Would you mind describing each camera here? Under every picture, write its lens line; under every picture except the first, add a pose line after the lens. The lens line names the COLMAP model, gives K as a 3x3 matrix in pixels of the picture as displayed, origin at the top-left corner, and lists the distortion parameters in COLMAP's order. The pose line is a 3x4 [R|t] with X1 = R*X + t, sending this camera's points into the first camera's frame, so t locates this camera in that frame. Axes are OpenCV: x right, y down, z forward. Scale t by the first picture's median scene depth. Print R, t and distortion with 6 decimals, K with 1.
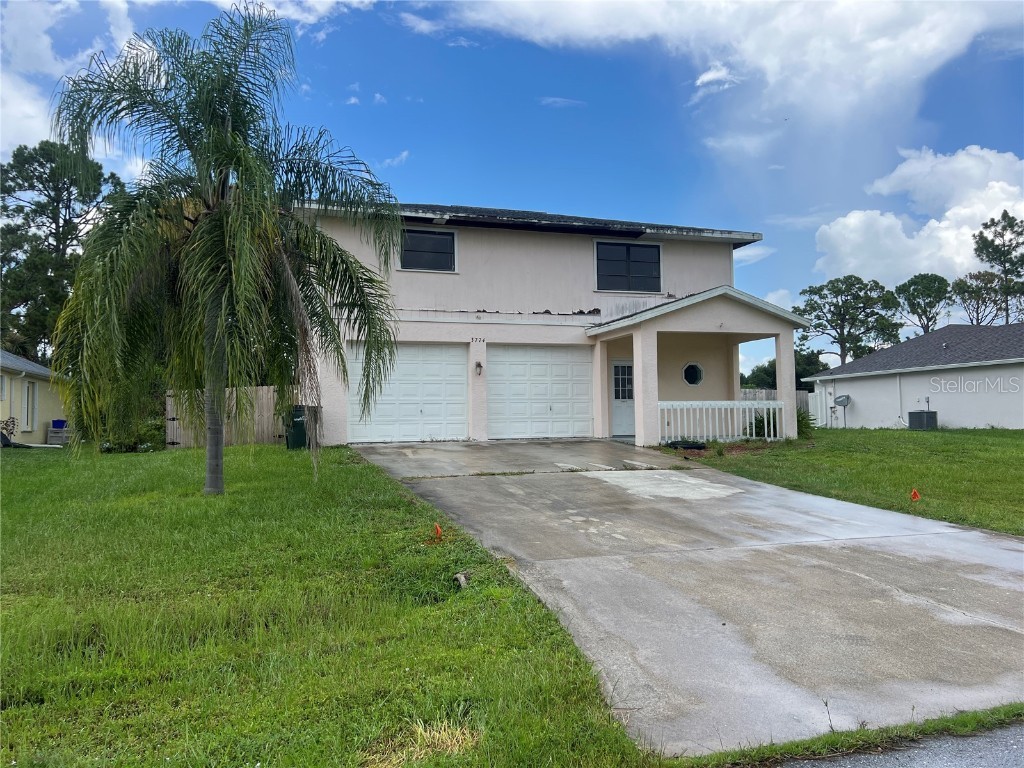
lens RADIAL K [[777.7, 0, 513.4], [0, 777.7, 388.1], [0, 0, 1]] dist [0.066692, -0.059395]
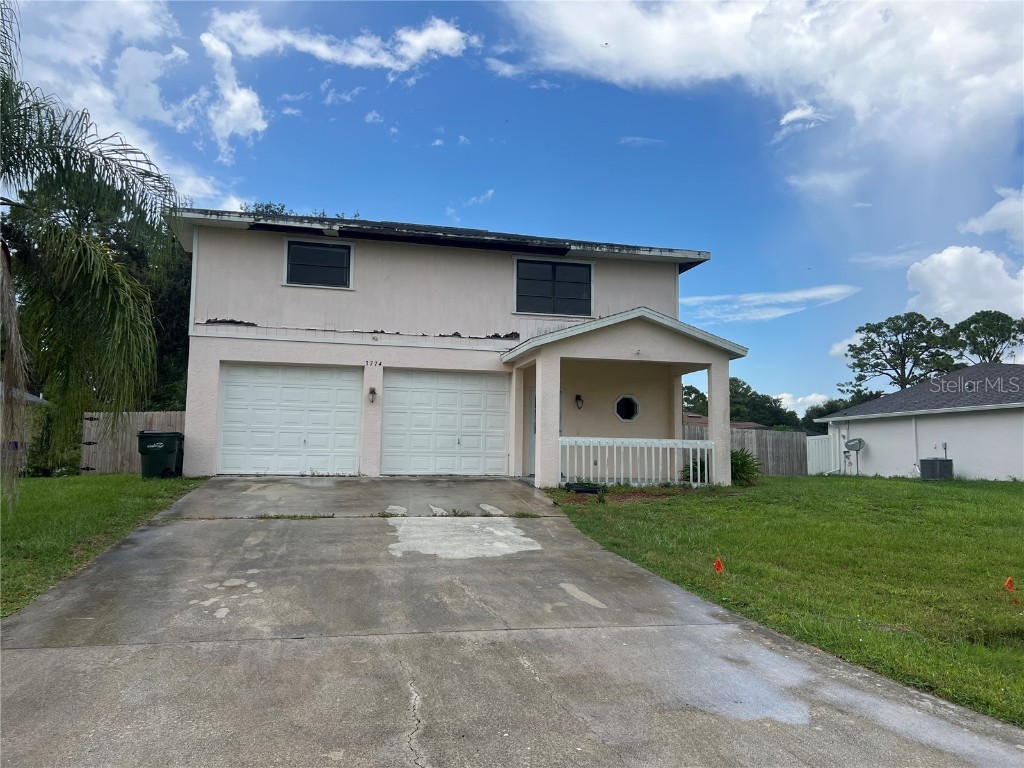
lens RADIAL K [[777.7, 0, 517.6], [0, 777.7, 385.7], [0, 0, 1]] dist [0.066692, -0.059395]
pose [[0.995659, 0.021690, -0.090514, 0.214782], [-0.026049, 0.998543, -0.047261, 0.002023], [0.089357, 0.049414, 0.994773, 0.121398]]
